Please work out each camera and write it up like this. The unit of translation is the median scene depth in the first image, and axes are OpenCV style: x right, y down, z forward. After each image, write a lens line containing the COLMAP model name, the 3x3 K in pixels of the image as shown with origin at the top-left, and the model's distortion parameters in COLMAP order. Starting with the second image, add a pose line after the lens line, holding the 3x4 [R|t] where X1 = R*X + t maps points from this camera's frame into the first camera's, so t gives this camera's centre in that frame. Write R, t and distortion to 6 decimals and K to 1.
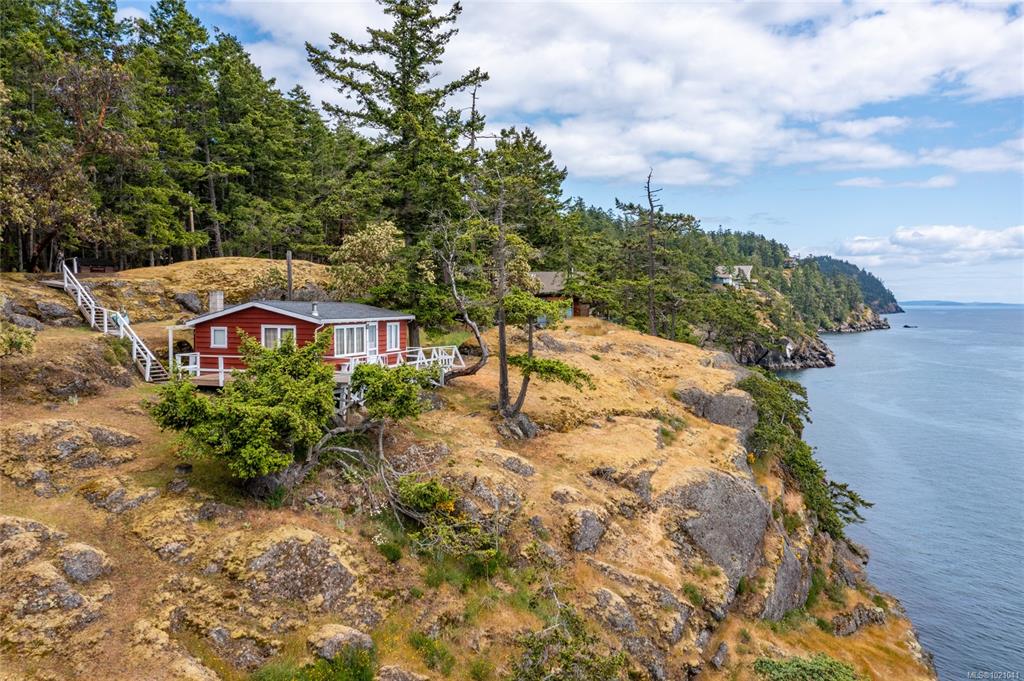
lens RADIAL K [[813.4, 0, 512.0], [0, 813.4, 340.5], [0, 0, 1]] dist [-0.014511, -0.006213]
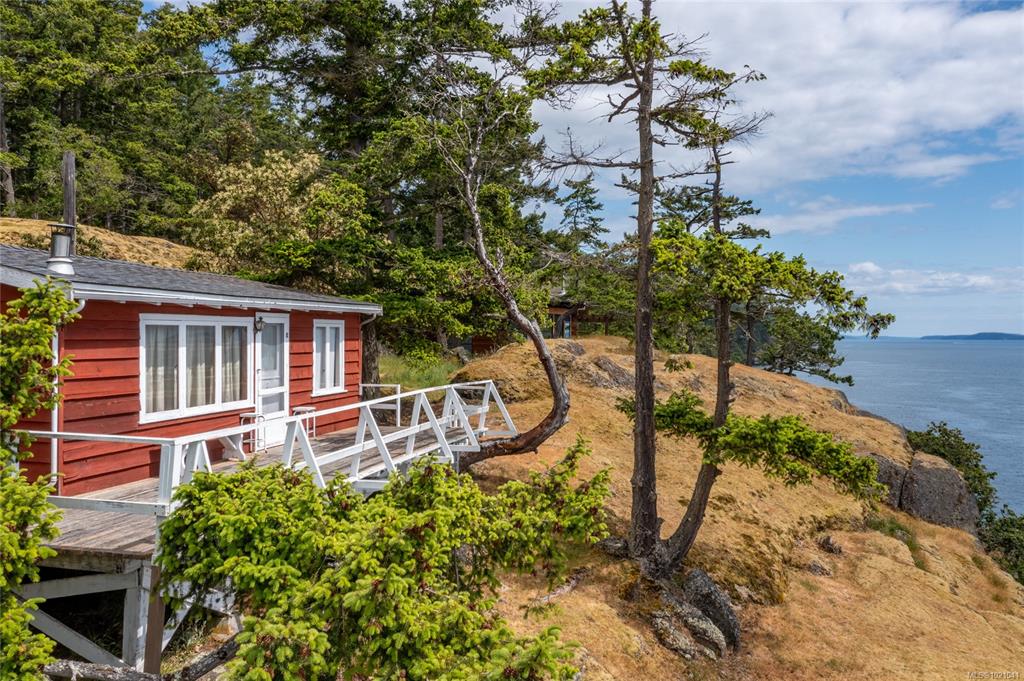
lens RADIAL K [[813.4, 0, 512.0], [0, 813.4, 340.5], [0, 0, 1]] dist [-0.014511, -0.006213]
pose [[0.993701, -0.000293, 0.112066, -0.106911], [0.004750, 0.999208, -0.039507, 0.003008], [-0.111965, 0.039790, 0.992915, 0.631477]]
